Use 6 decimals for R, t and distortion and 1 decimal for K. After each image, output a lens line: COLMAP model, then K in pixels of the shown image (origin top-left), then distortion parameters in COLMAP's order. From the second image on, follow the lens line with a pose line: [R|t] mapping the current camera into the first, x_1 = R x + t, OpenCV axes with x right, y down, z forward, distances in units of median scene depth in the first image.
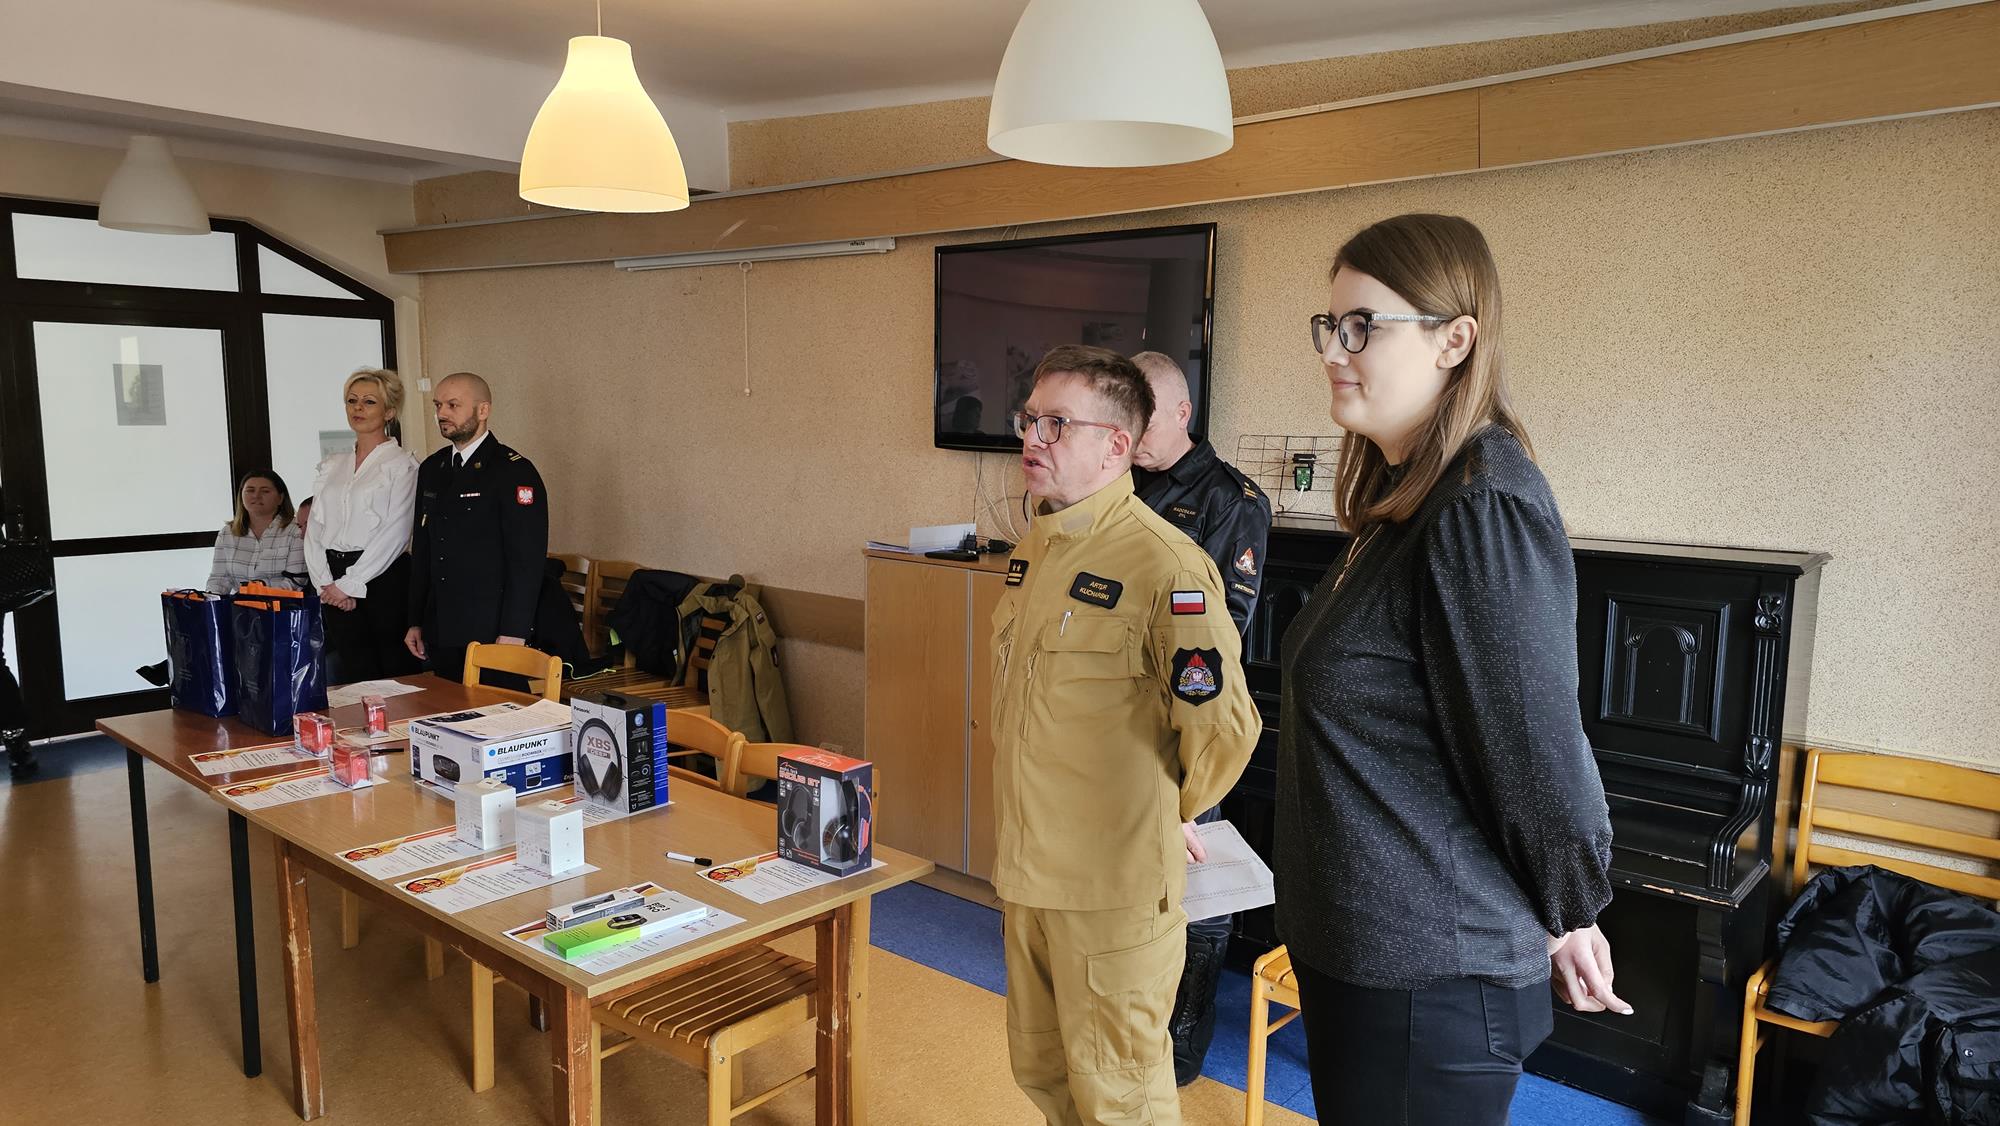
lens RADIAL K [[1317.3, 0, 1000.0], [0, 1317.3, 563.0], [0, 0, 1]] dist [0.049839, -0.052213]
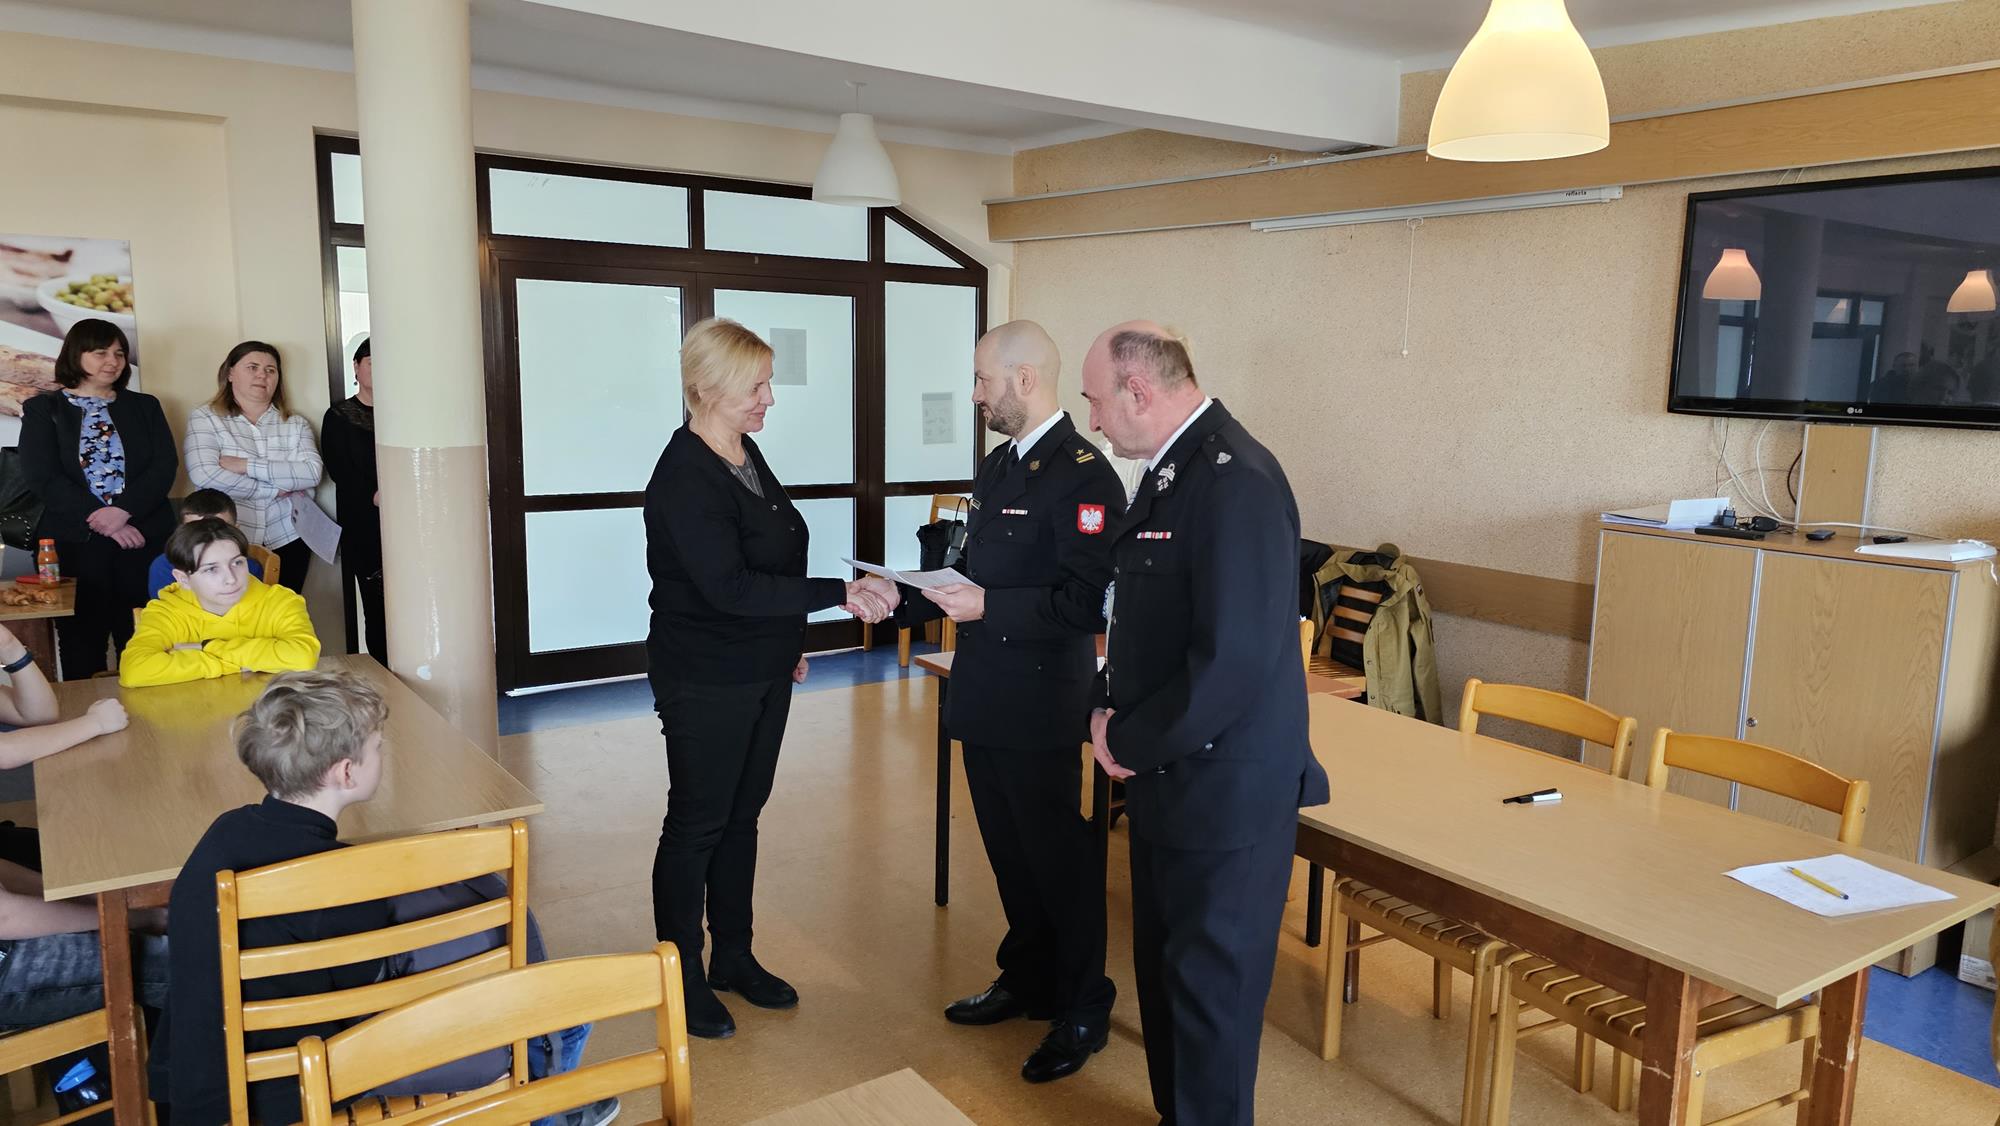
lens RADIAL K [[1321.9, 0, 1022.4], [0, 1321.9, 544.2], [0, 0, 1]] dist [0.048566, -0.047615]
pose [[0.967755, 0.040462, -0.248624, -0.211398], [-0.038218, 0.999173, 0.013849, 0.005900], [0.248979, -0.003901, 0.968501, -0.005580]]
